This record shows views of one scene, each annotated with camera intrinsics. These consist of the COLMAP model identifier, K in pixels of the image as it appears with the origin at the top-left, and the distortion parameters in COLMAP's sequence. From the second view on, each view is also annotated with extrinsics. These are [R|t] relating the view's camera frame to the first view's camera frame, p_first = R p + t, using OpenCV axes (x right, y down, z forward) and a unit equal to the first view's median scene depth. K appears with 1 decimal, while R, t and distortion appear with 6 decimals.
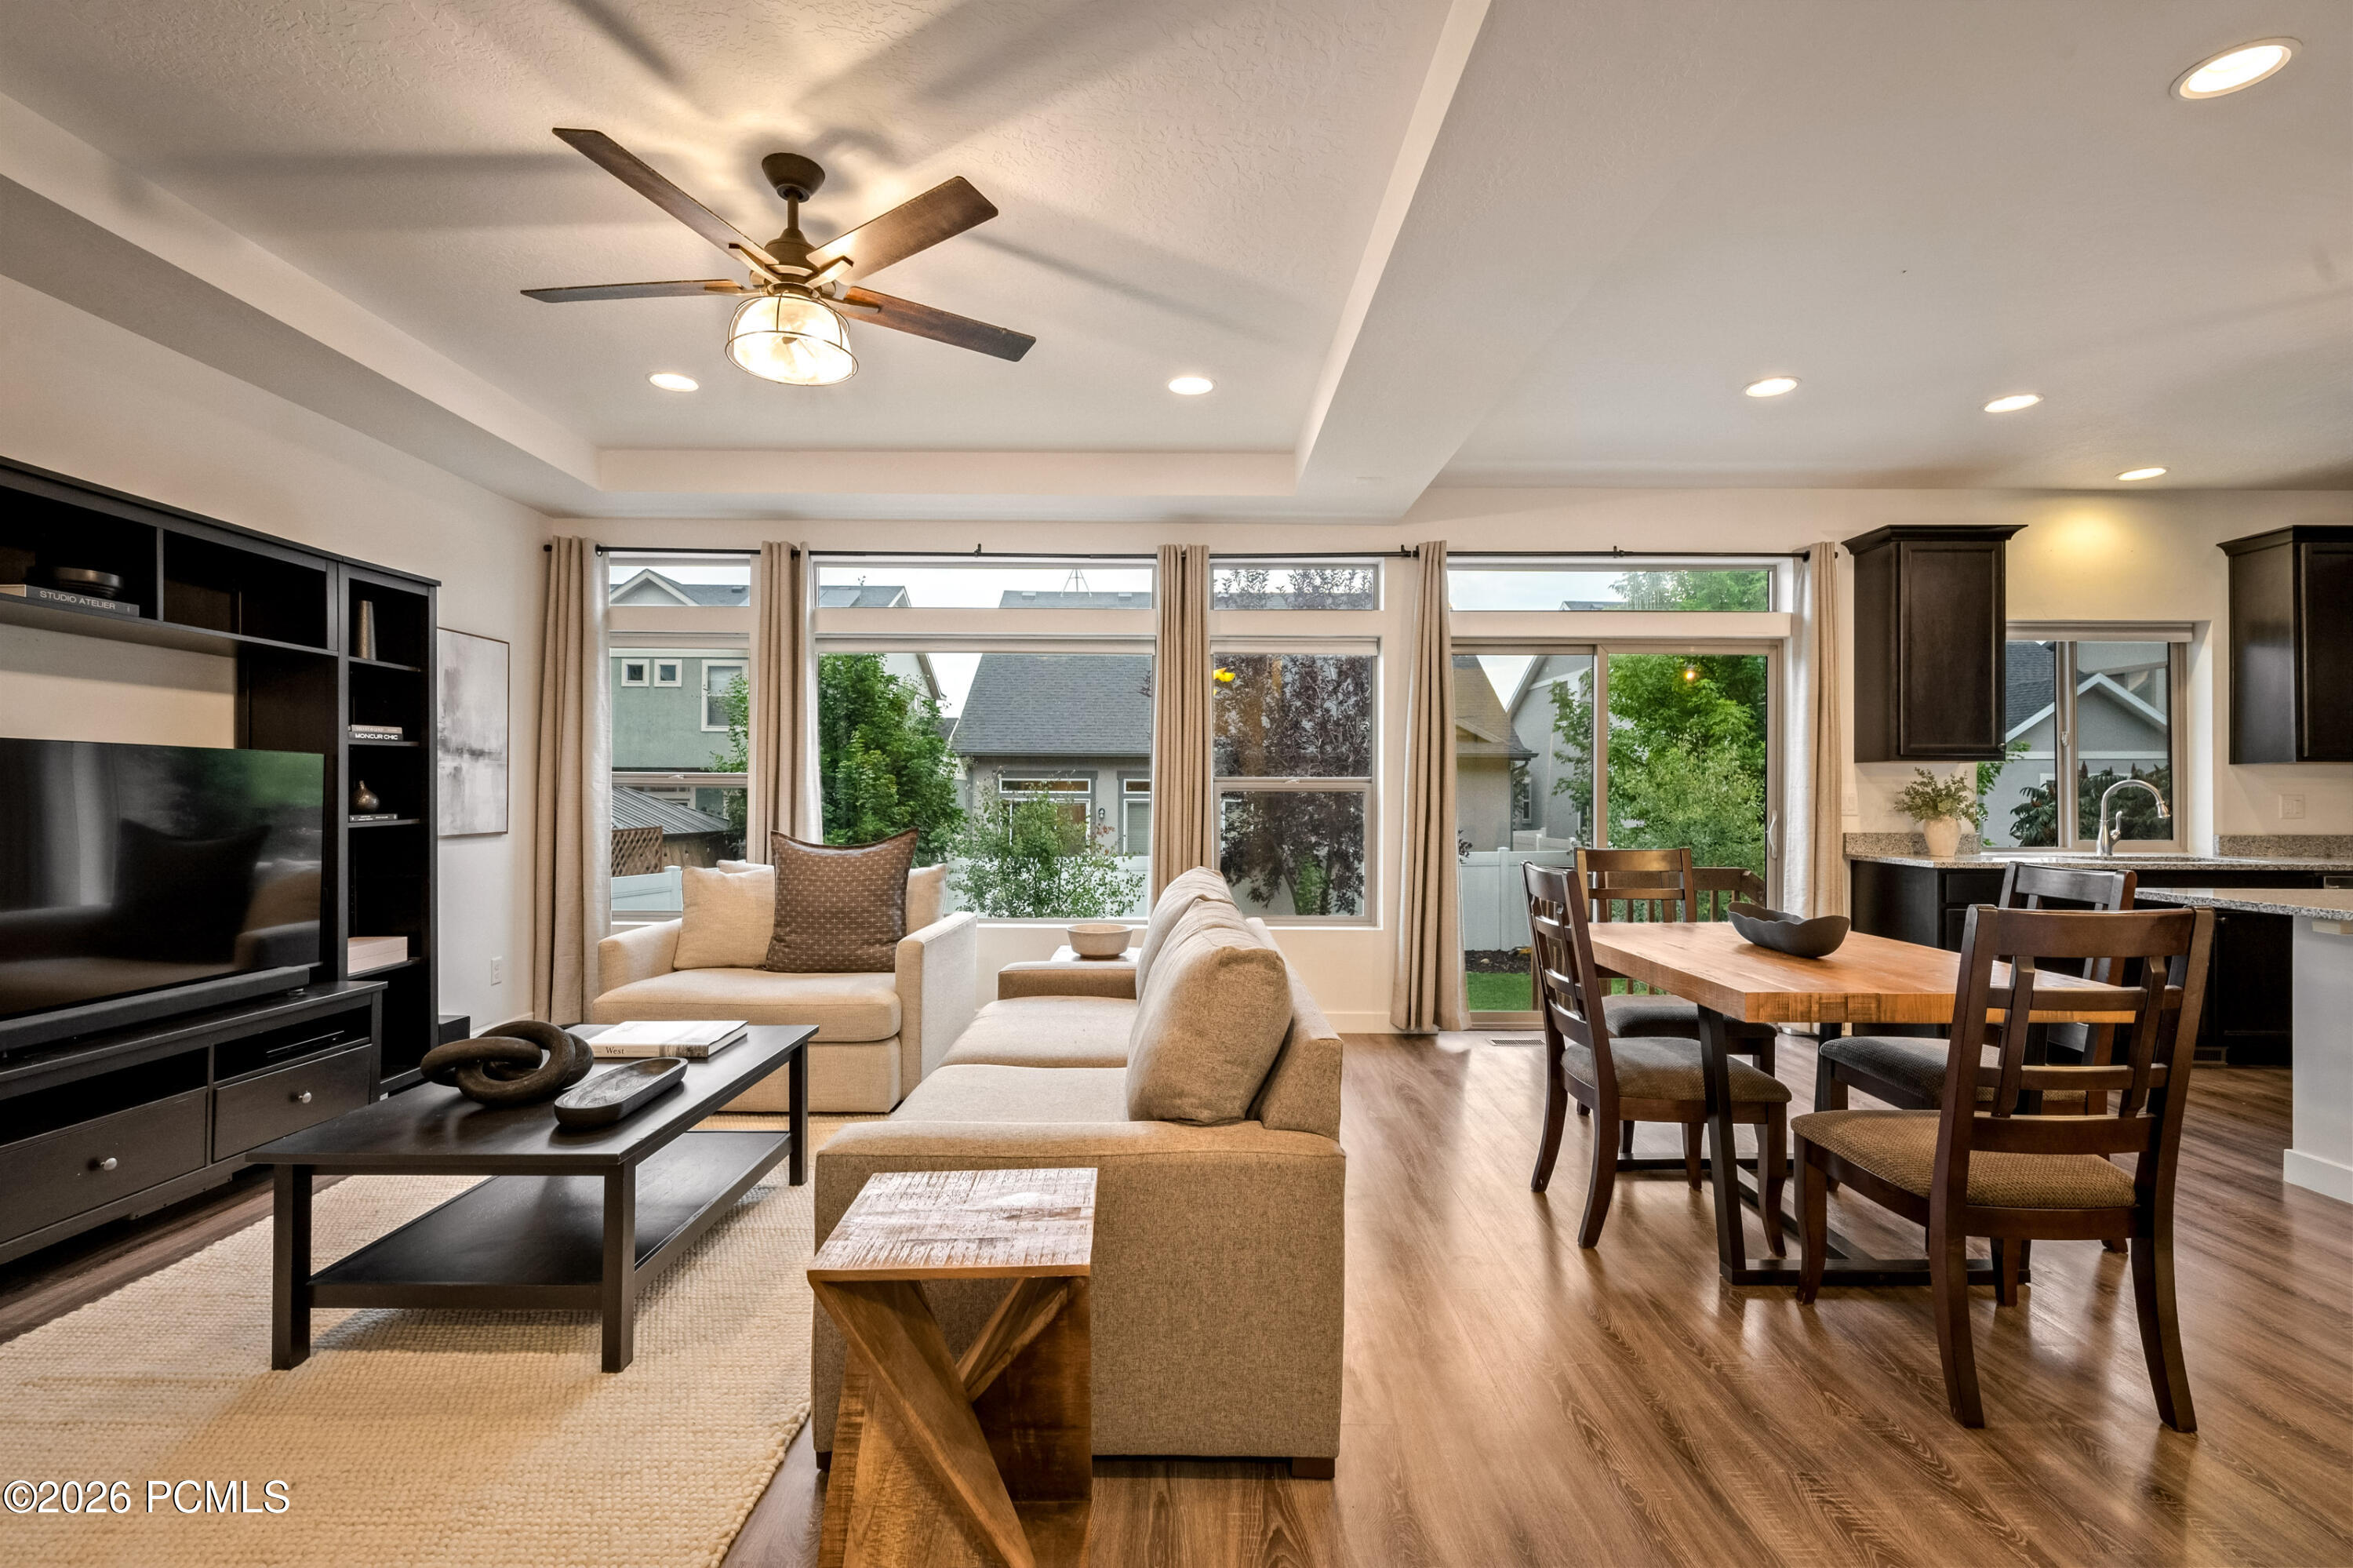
lens RADIAL K [[1066.6, 0, 1176.5], [0, 1066.6, 784.0], [0, 0, 1]] dist [0.001298, 0.000044]
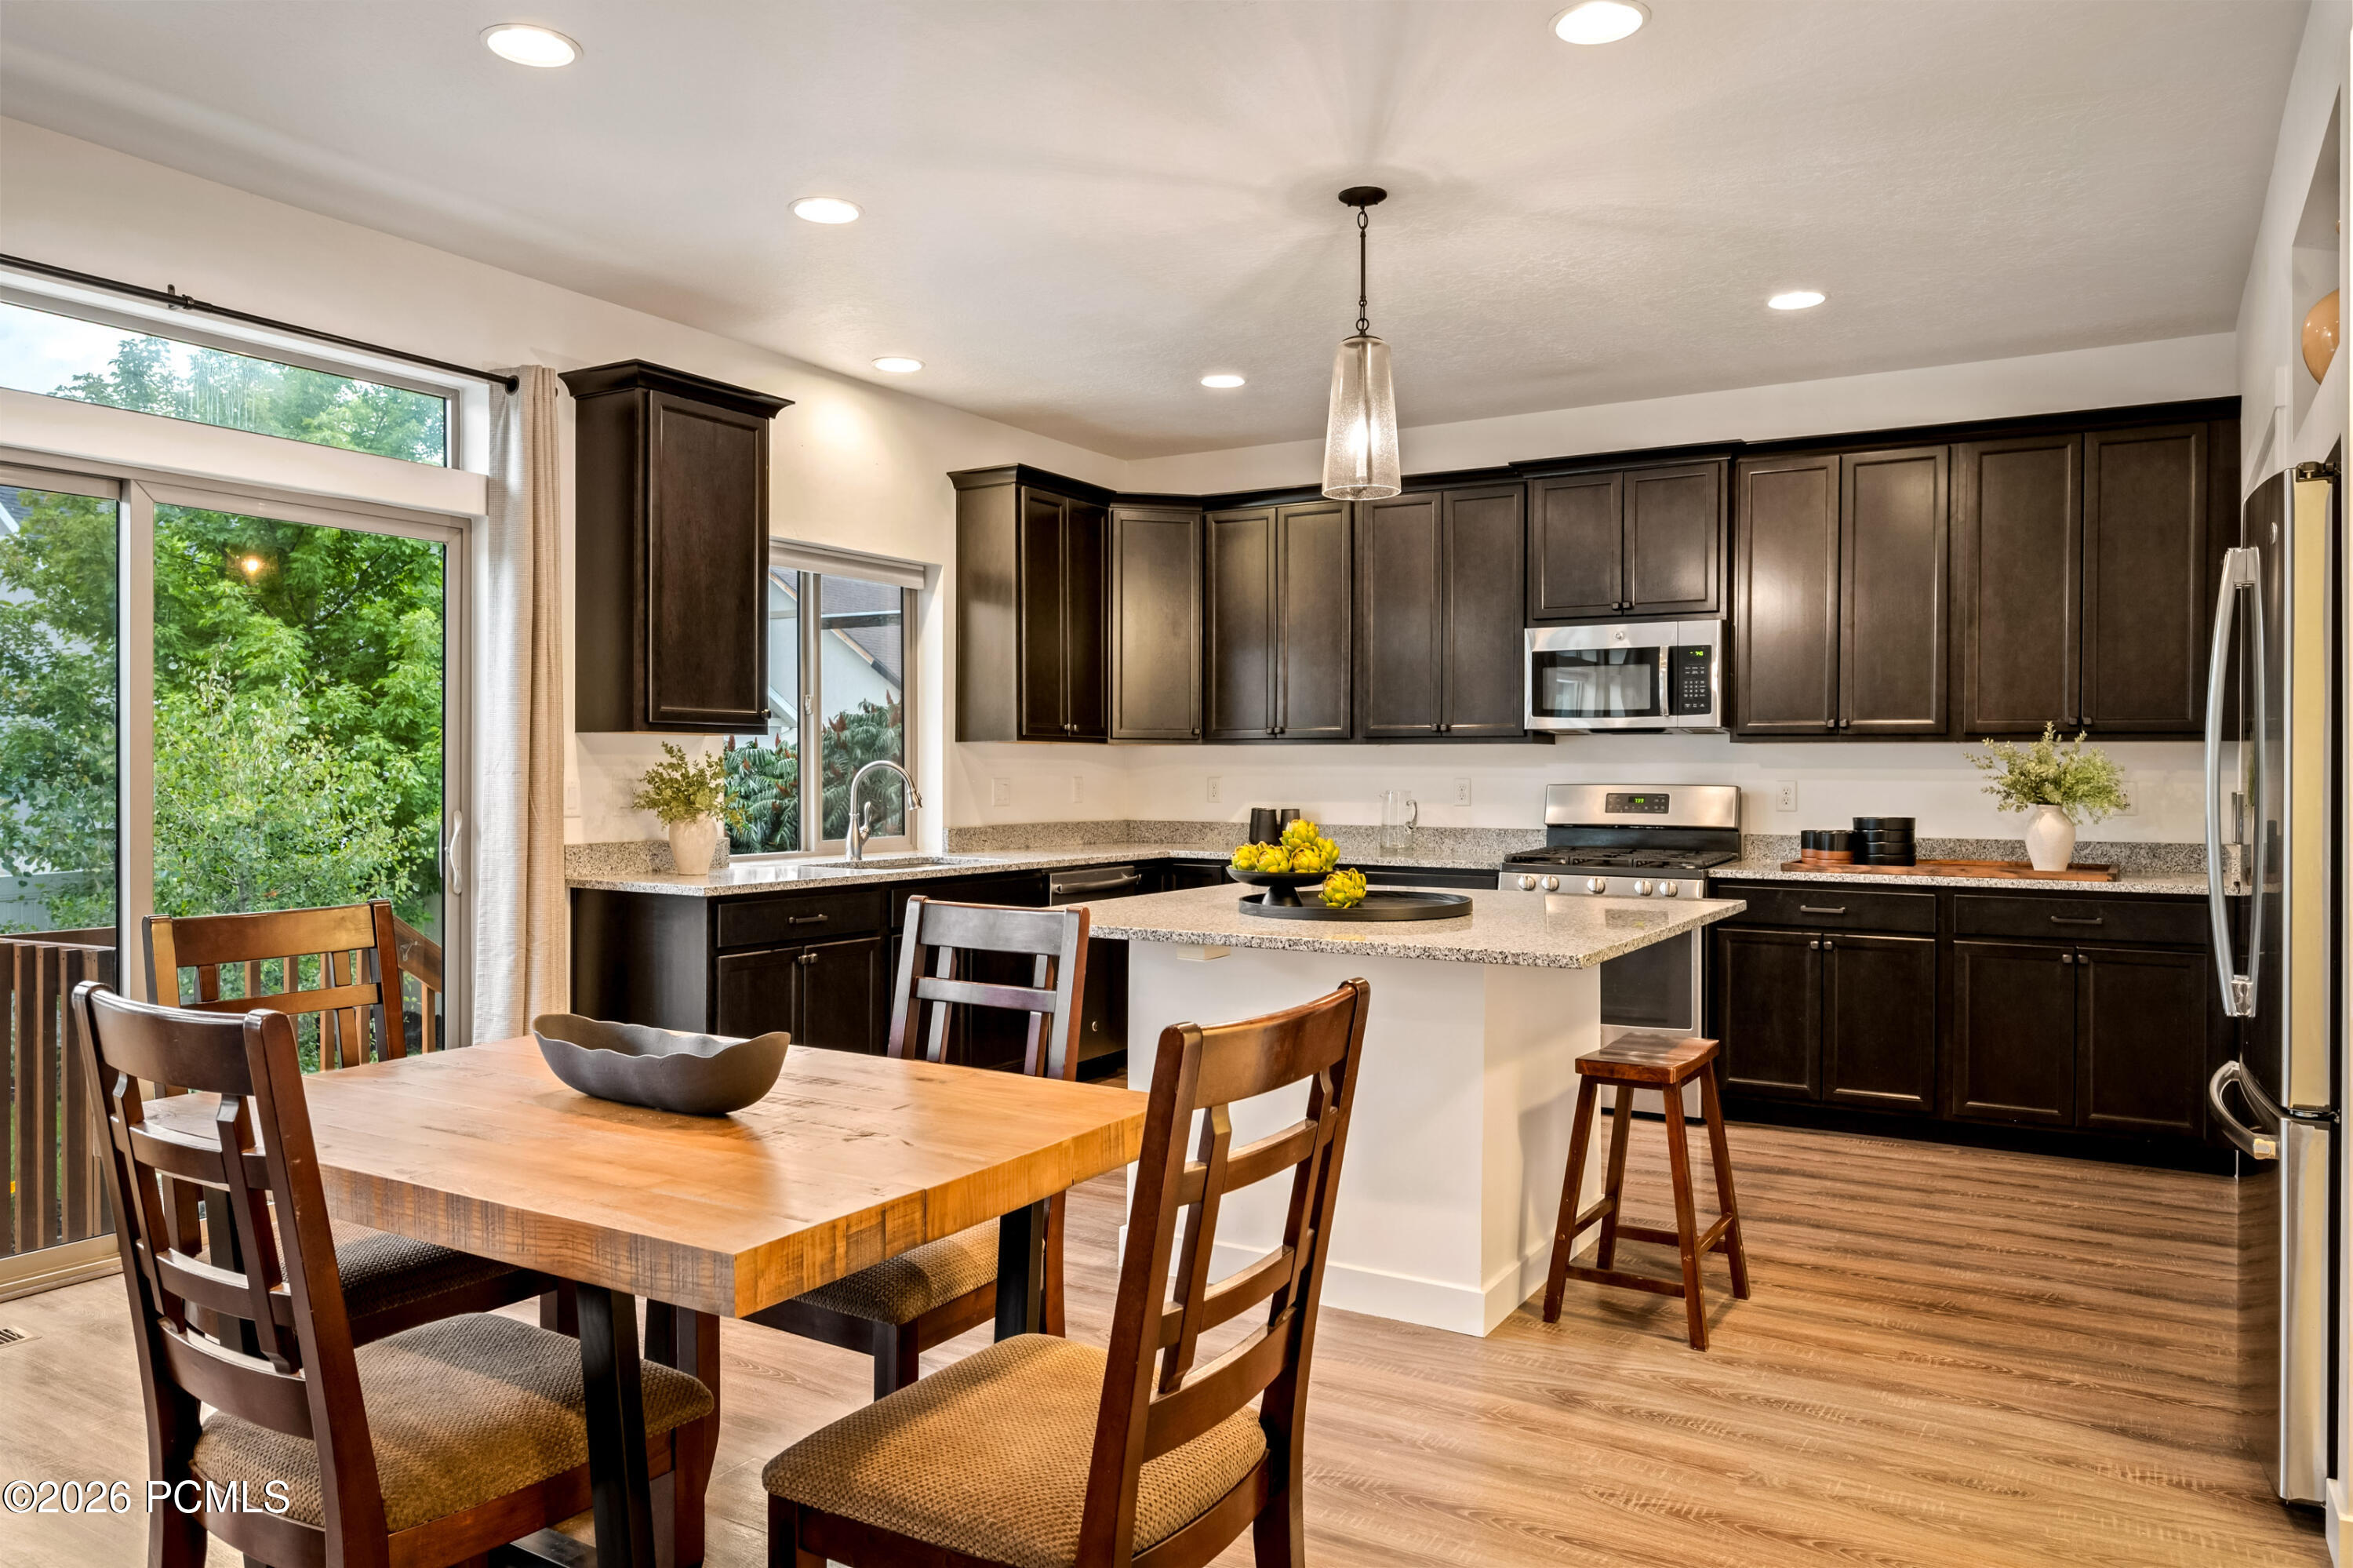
lens RADIAL K [[1583.6, 0, 1176.5], [0, 1583.6, 784.0], [0, 0, 1]] dist [-0.002071, -0.000610]
pose [[0.515956, -0.011307, 0.856540, 0.029030], [-0.008340, 0.999799, 0.018223, -0.012114], [-0.856574, -0.016546, 0.515758, 0.281681]]
